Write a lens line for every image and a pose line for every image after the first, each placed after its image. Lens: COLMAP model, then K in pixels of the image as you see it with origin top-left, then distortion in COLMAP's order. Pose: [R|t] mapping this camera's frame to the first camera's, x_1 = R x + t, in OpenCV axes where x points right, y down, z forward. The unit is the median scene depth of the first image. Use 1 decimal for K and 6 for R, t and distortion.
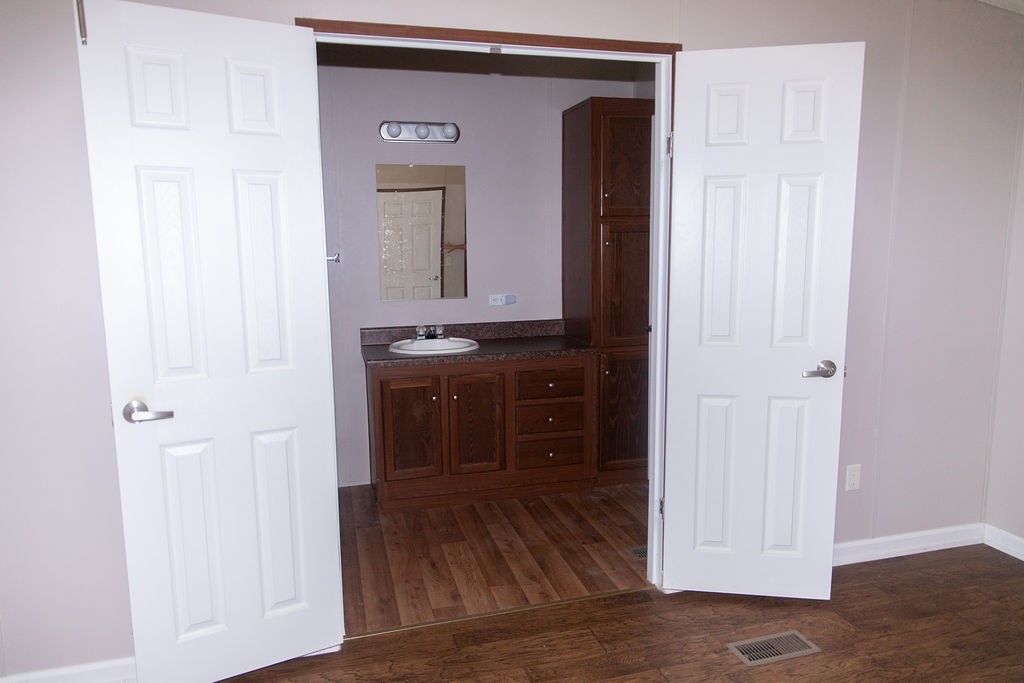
lens RADIAL K [[686.0, 0, 512.0], [0, 686.0, 341.5], [0, 0, 1]] dist [0.003901, 0.001207]
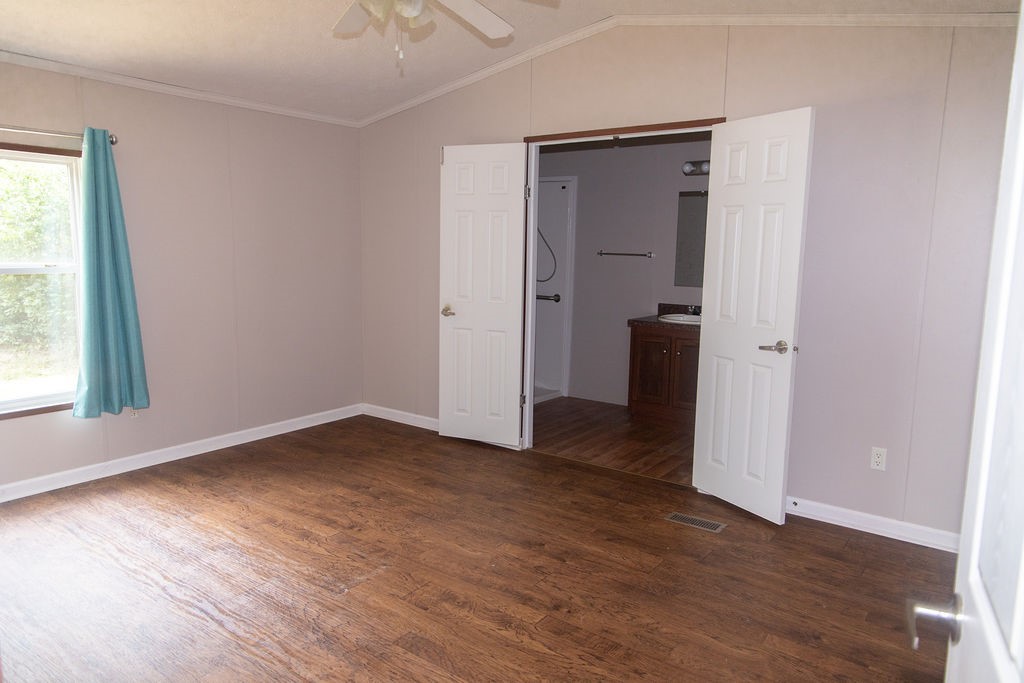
lens RADIAL K [[686.0, 0, 512.0], [0, 686.0, 341.5], [0, 0, 1]] dist [0.003901, 0.001207]
pose [[0.607561, 0.135121, -0.782696, 1.188003], [-0.134694, 0.988678, 0.066126, 0.011383], [0.782769, 0.065249, 0.618882, -0.248080]]
